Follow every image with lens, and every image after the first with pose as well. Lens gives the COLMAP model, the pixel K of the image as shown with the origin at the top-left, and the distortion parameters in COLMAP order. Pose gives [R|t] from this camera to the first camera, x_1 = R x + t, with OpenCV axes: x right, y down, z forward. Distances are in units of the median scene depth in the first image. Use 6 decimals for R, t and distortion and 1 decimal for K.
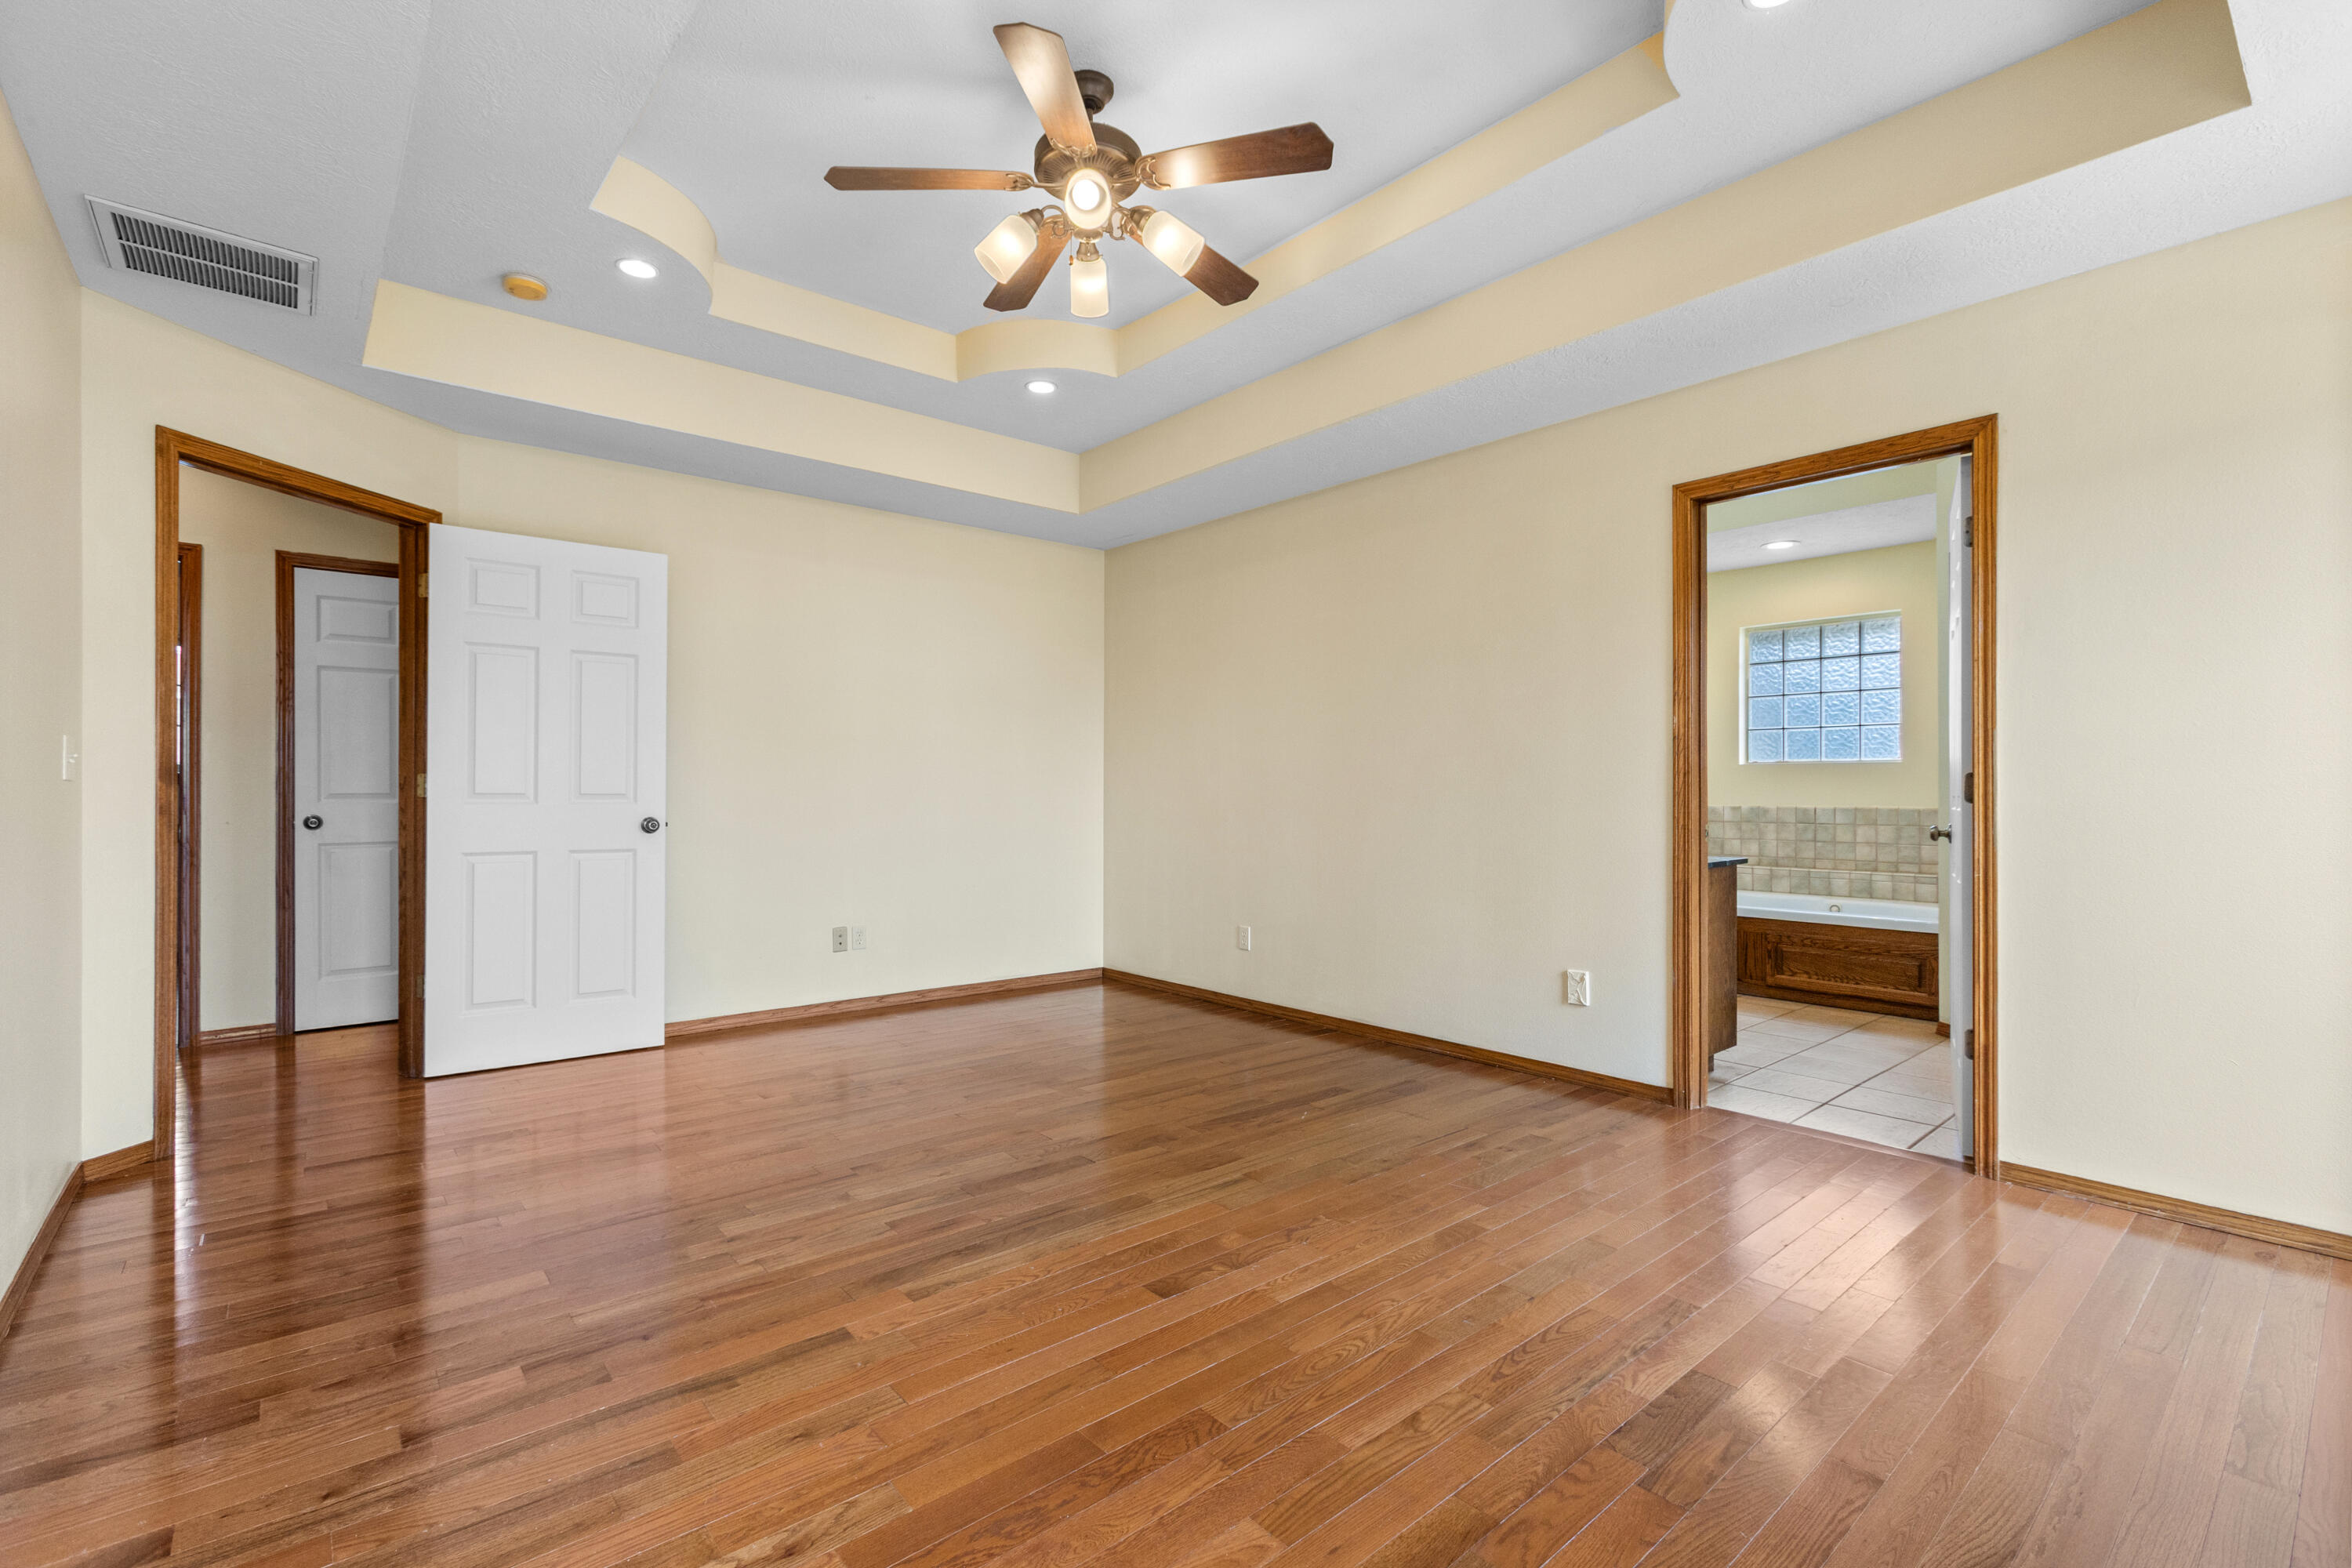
lens RADIAL K [[1067.4, 0, 1172.2], [0, 1067.4, 785.7], [0, 0, 1]] dist [-0.000453, 0.000025]
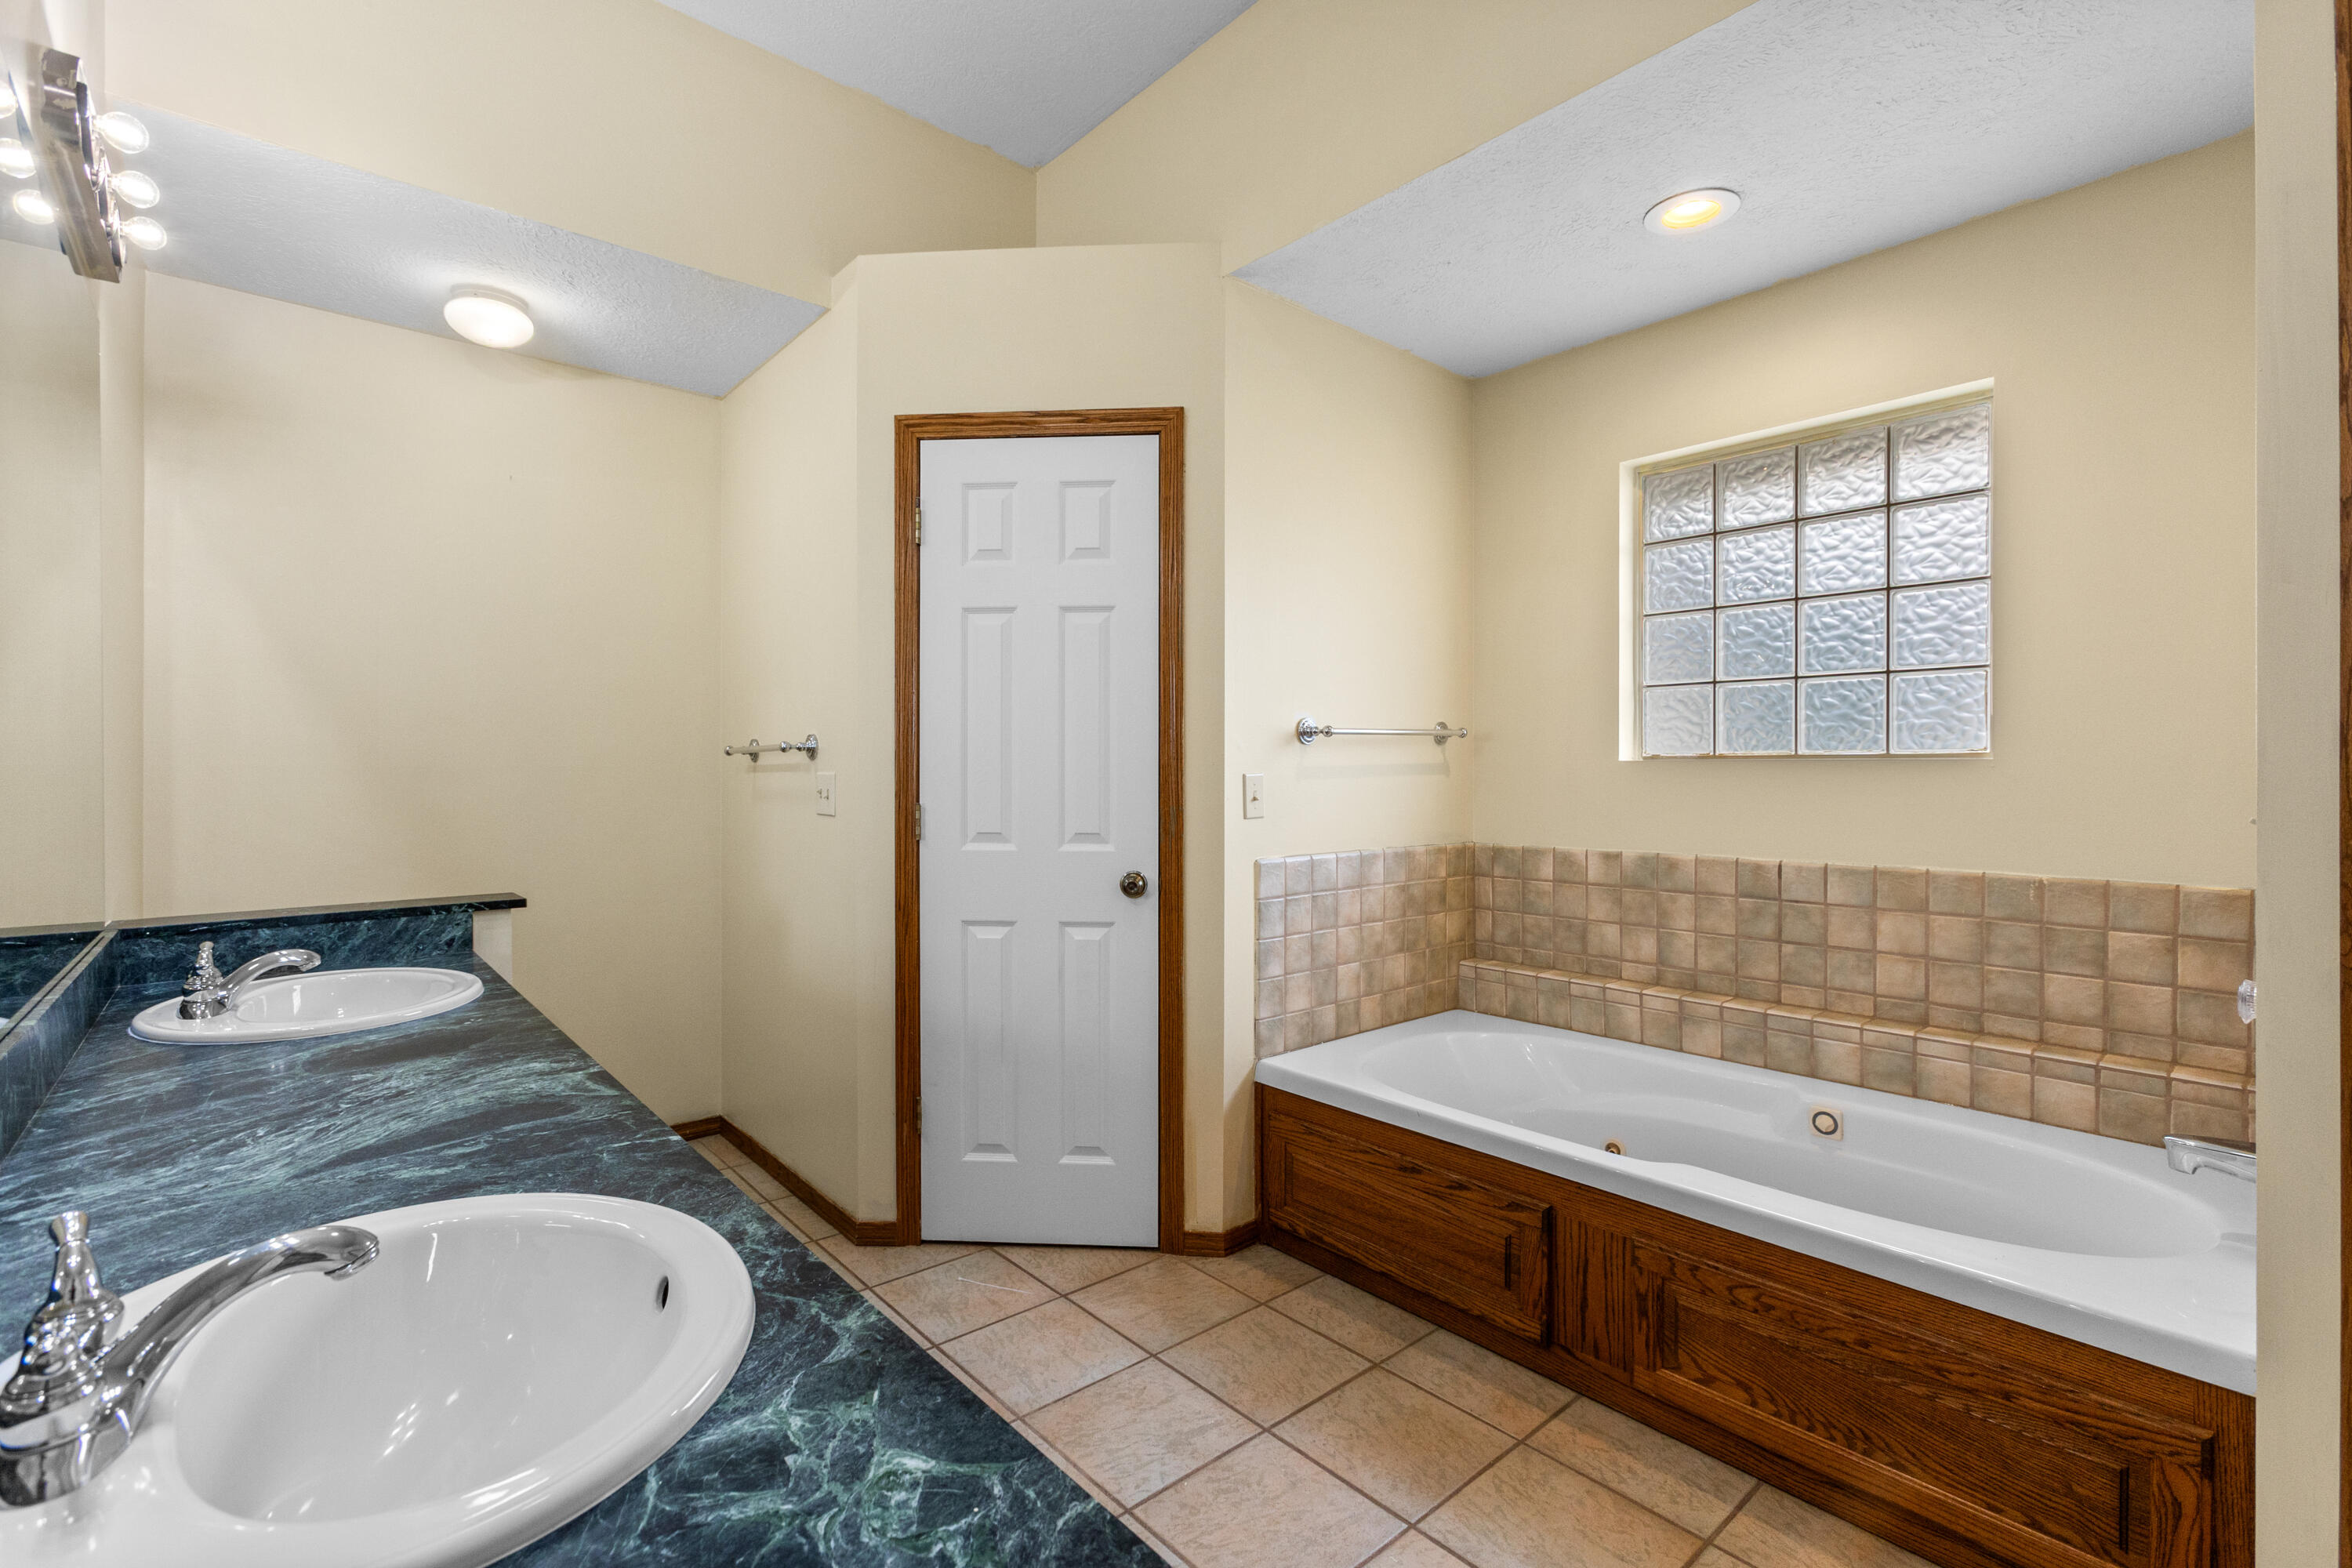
lens RADIAL K [[1067.4, 0, 1164.7], [0, 1067.4, 777.3], [0, 0, 1]] dist [-0.000453, 0.000025]
pose [[0.999962, 0.004153, 0.007678, 0.352453], [-0.004201, 0.999972, 0.006239, -0.016077], [-0.007652, -0.006271, 0.999951, 0.574556]]
